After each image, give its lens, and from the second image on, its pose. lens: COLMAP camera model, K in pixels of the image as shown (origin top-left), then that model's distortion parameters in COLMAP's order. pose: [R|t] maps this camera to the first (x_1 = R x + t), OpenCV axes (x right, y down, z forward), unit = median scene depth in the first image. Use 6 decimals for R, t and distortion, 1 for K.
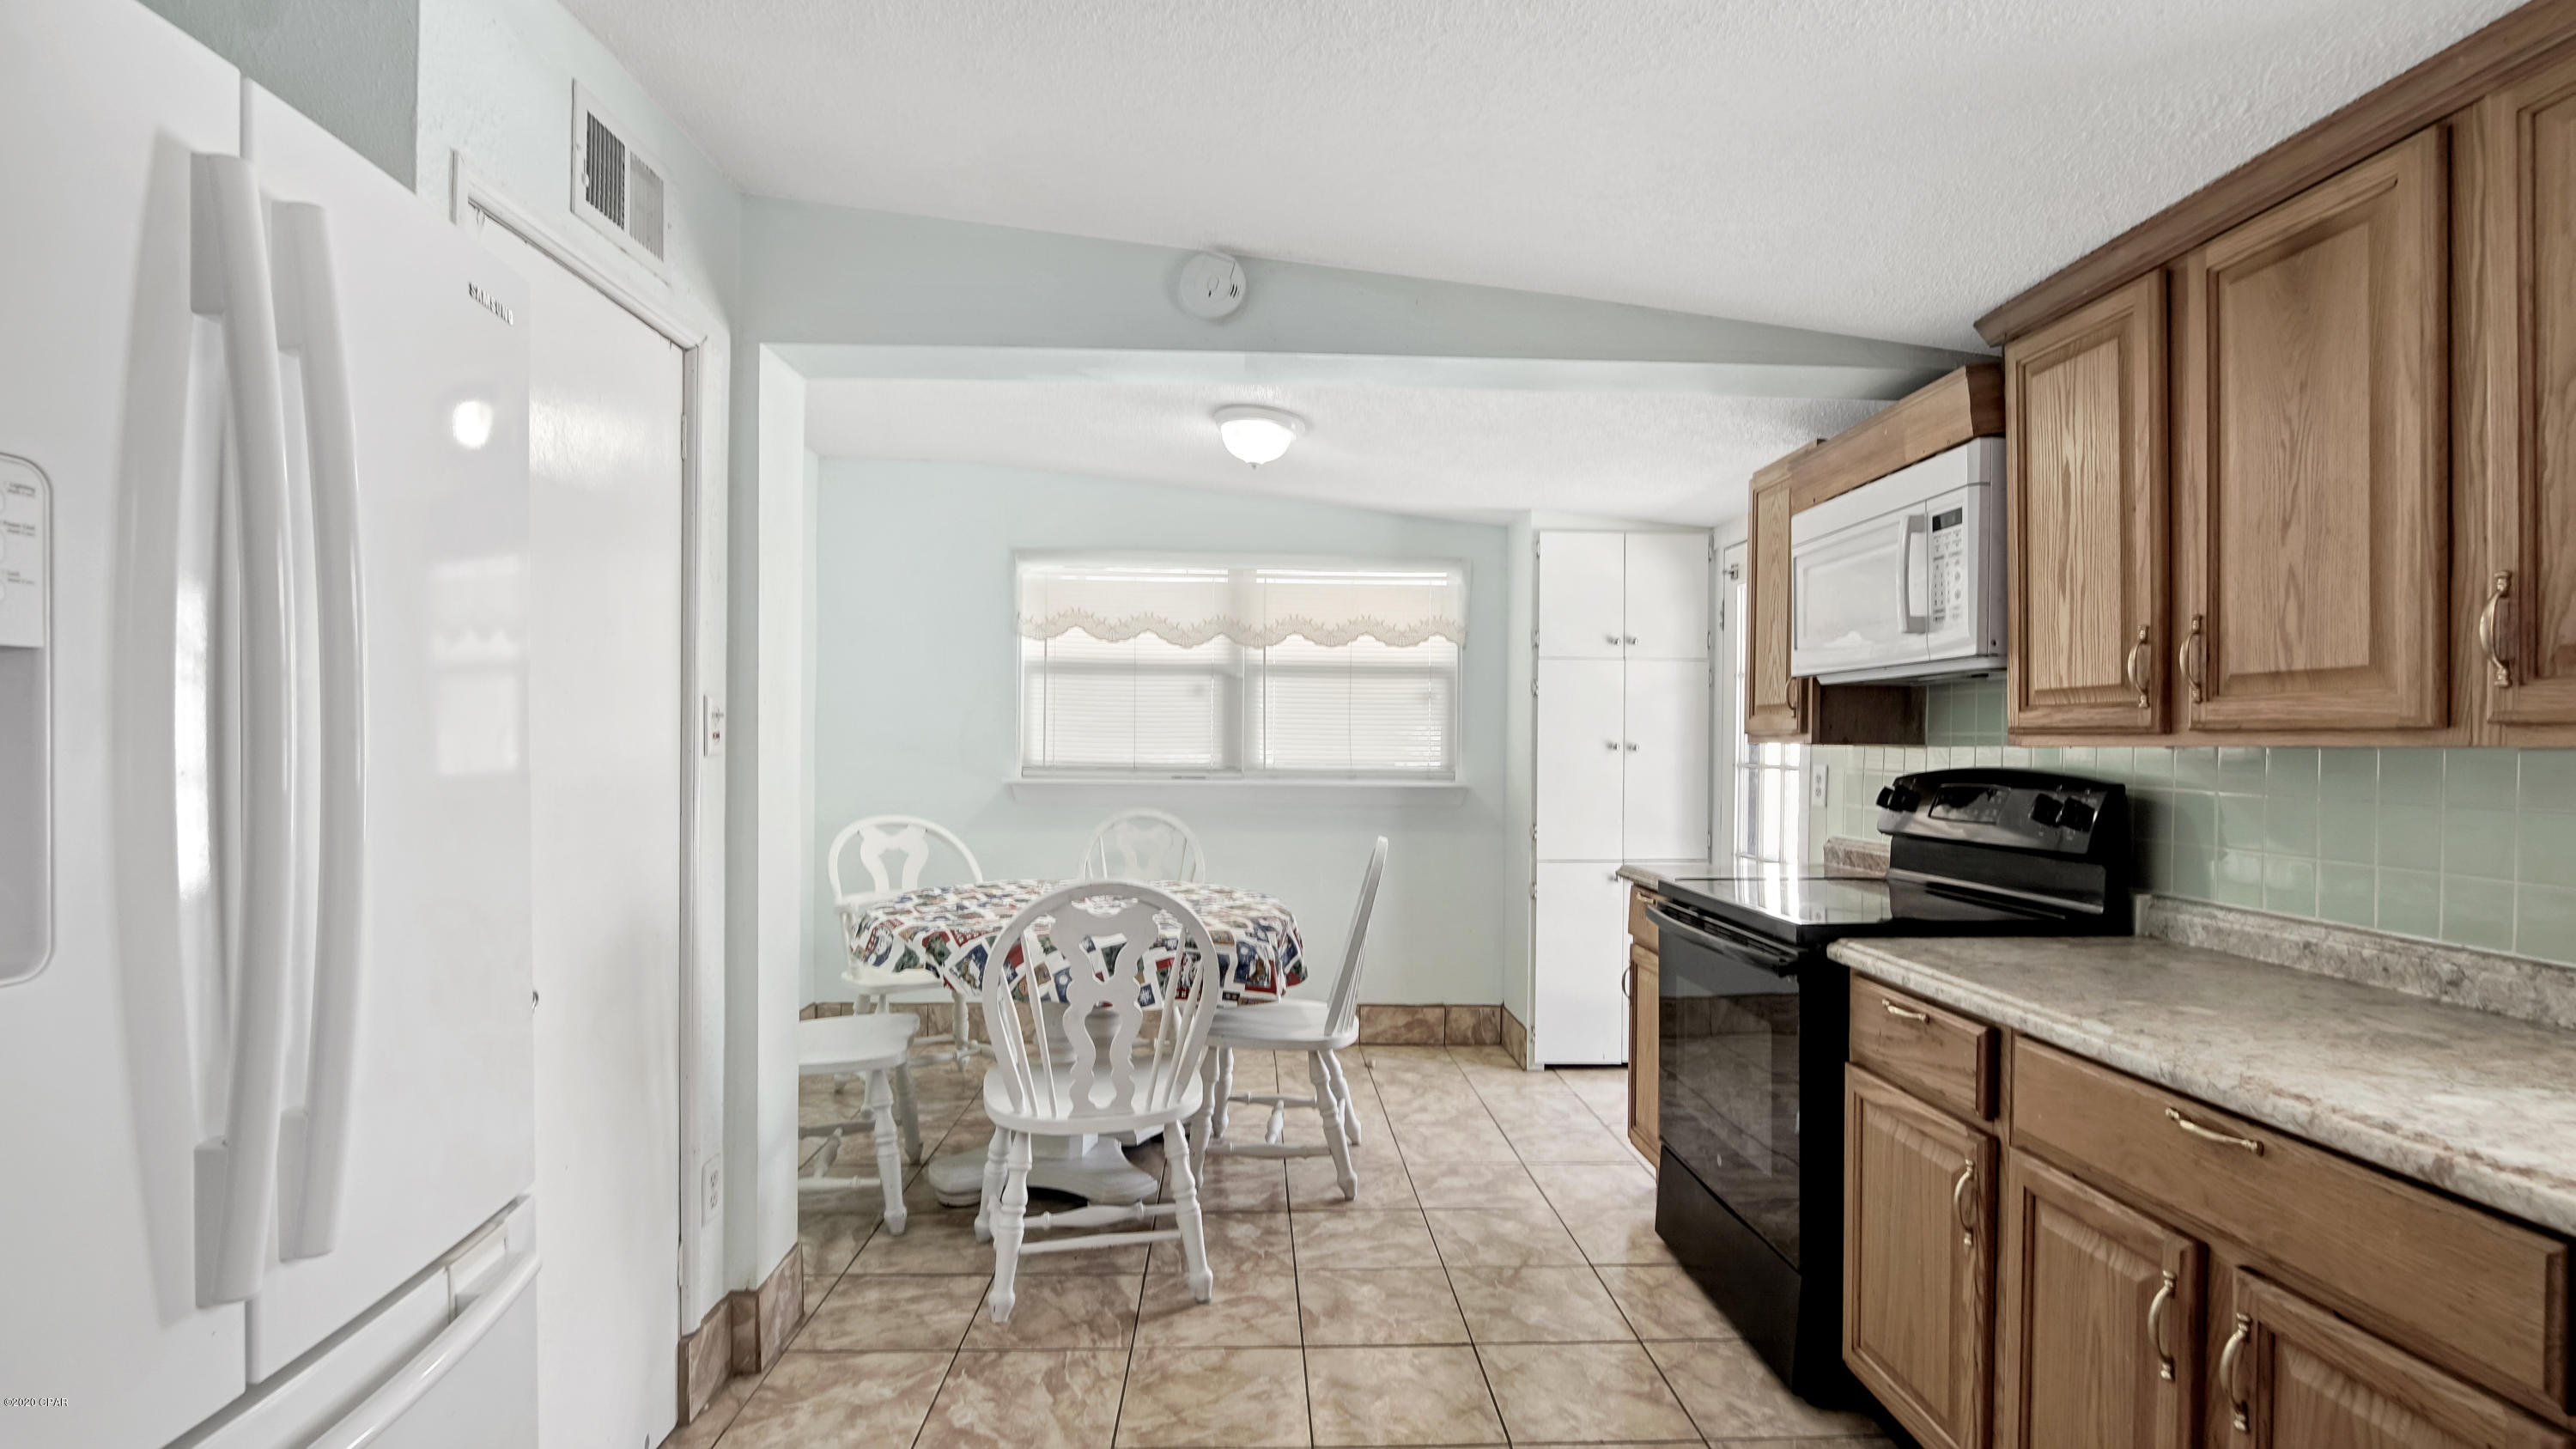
lens RADIAL K [[1214.0, 0, 1286.1], [0, 1214.0, 731.0], [0, 0, 1]] dist [-0.006416, 0.000347]
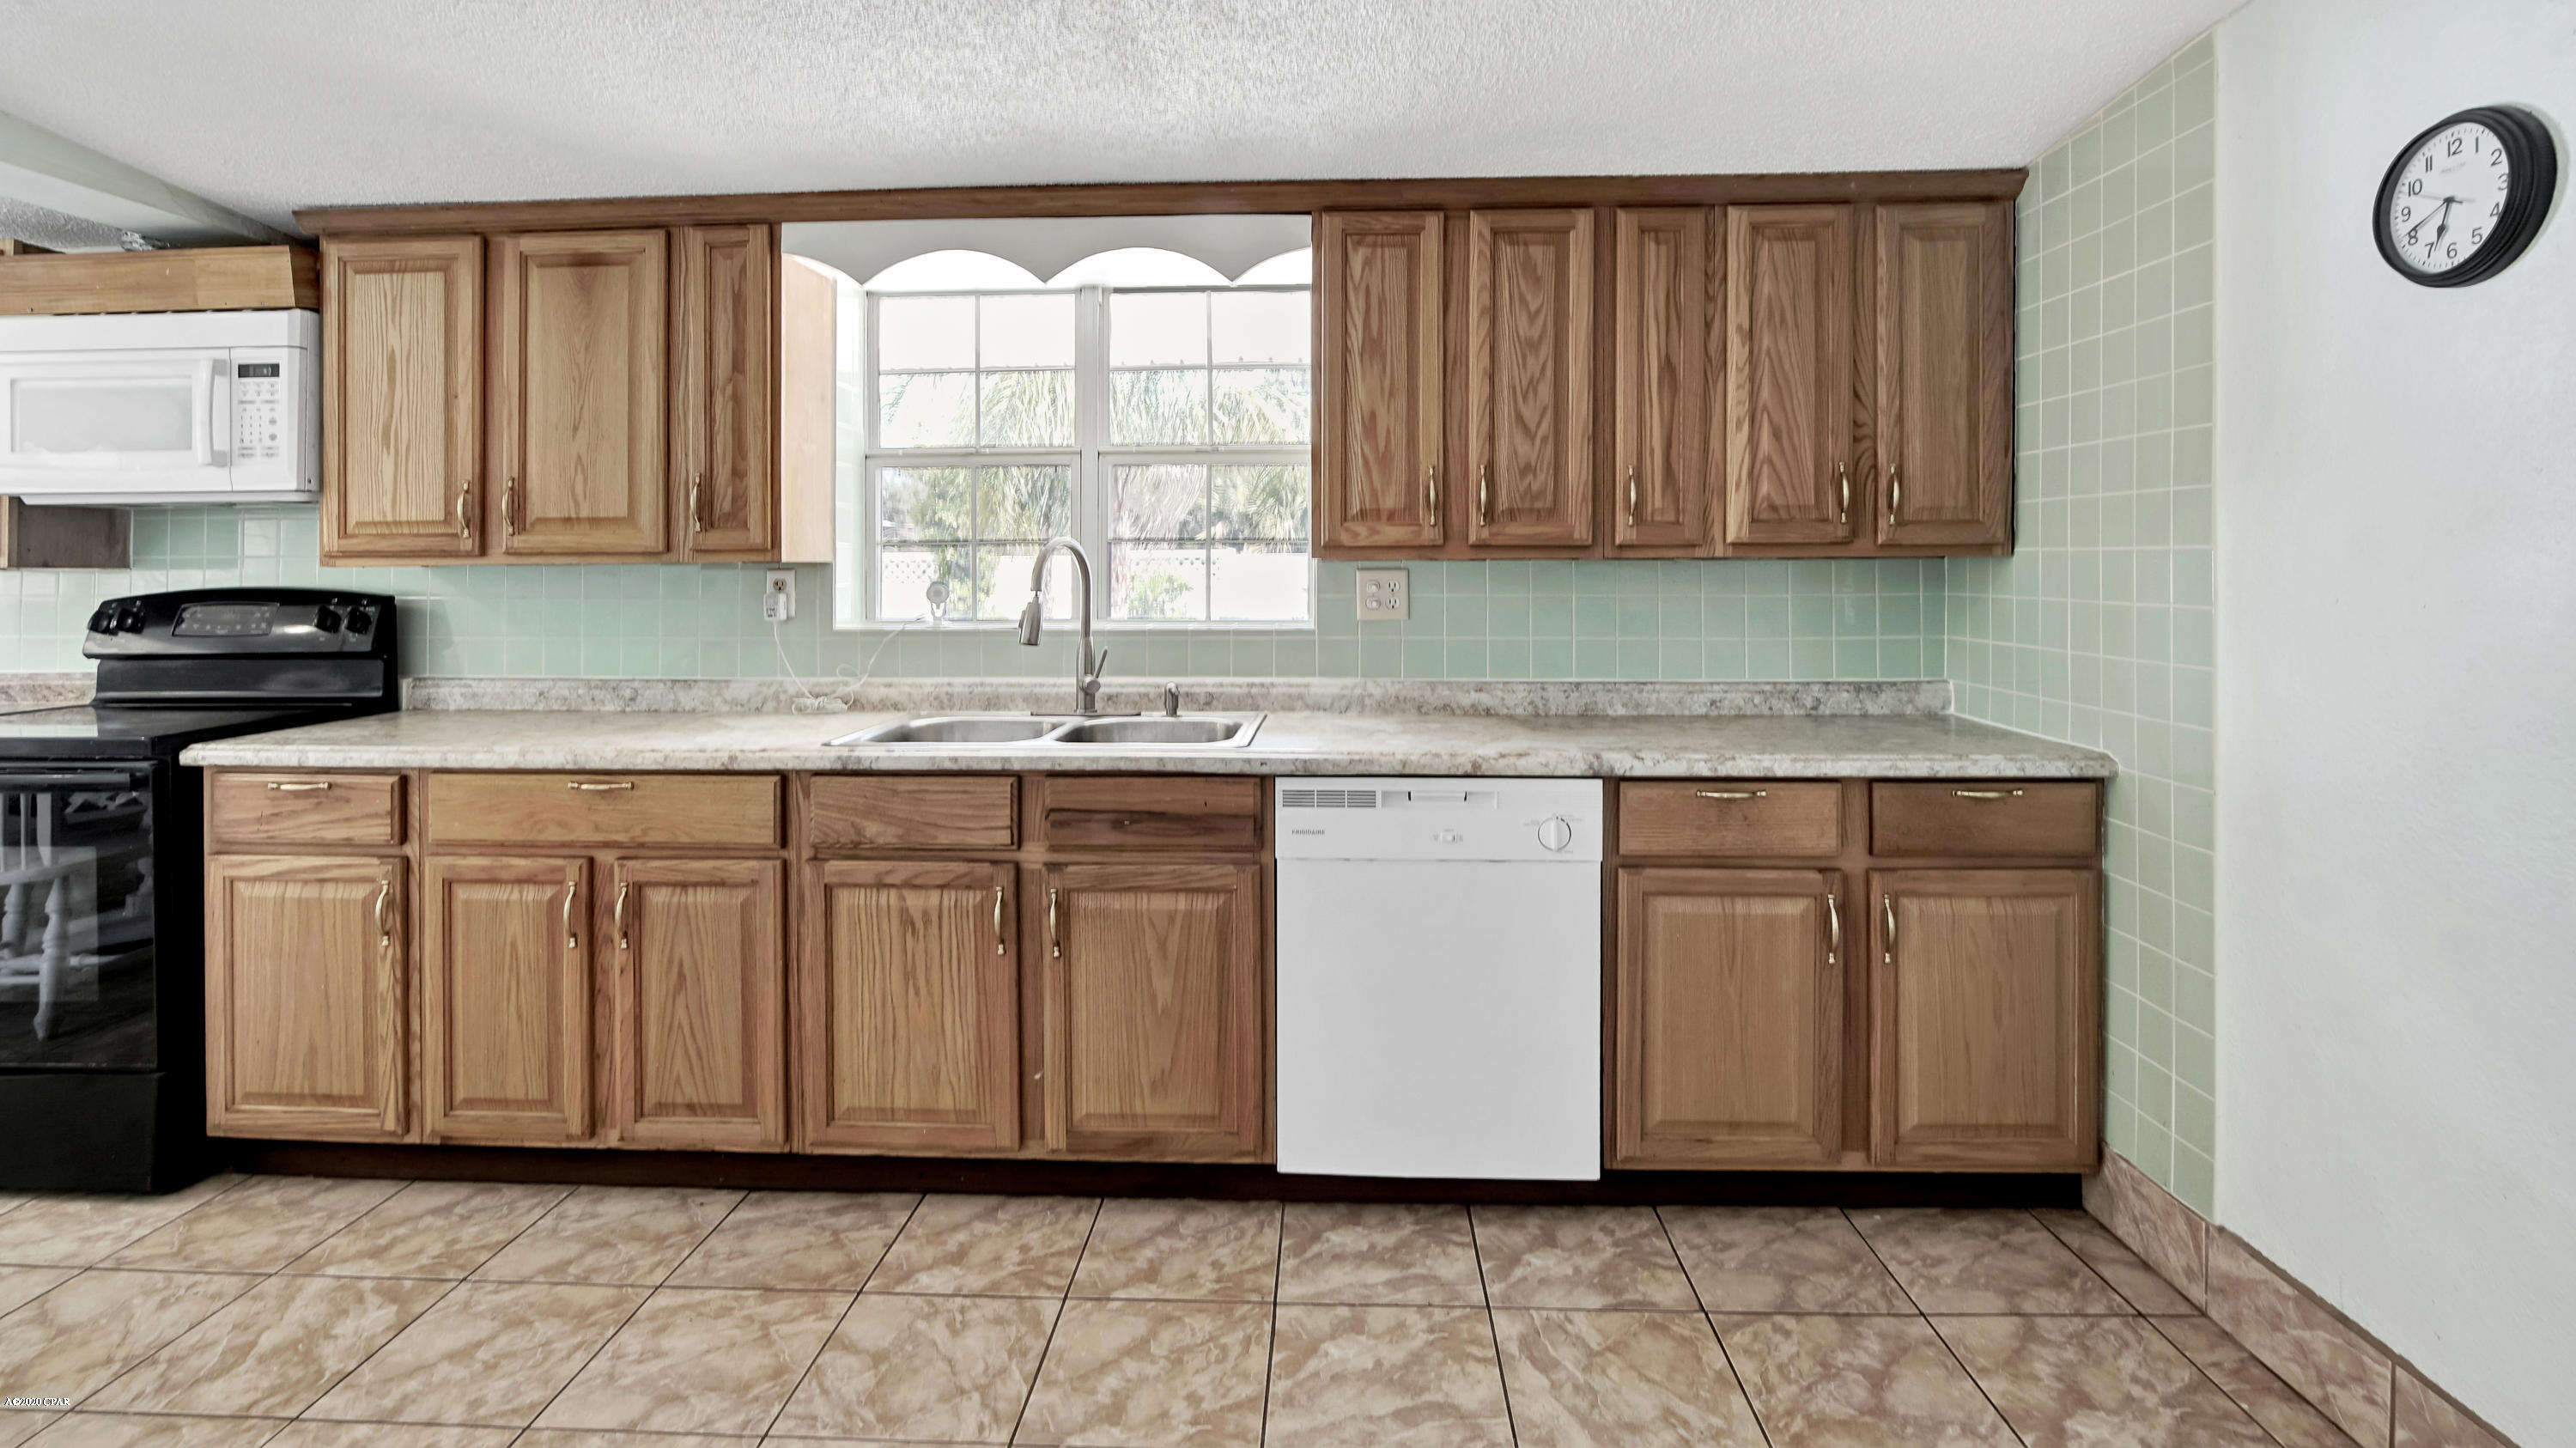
lens RADIAL K [[1214.0, 0, 1286.1], [0, 1214.0, 730.5], [0, 0, 1]] dist [-0.006416, 0.000347]
pose [[0.082691, -0.136942, 0.987122, -0.653048], [-0.001554, 0.990495, 0.137540, 0.008092], [-0.996574, -0.012907, 0.081692, -0.092982]]
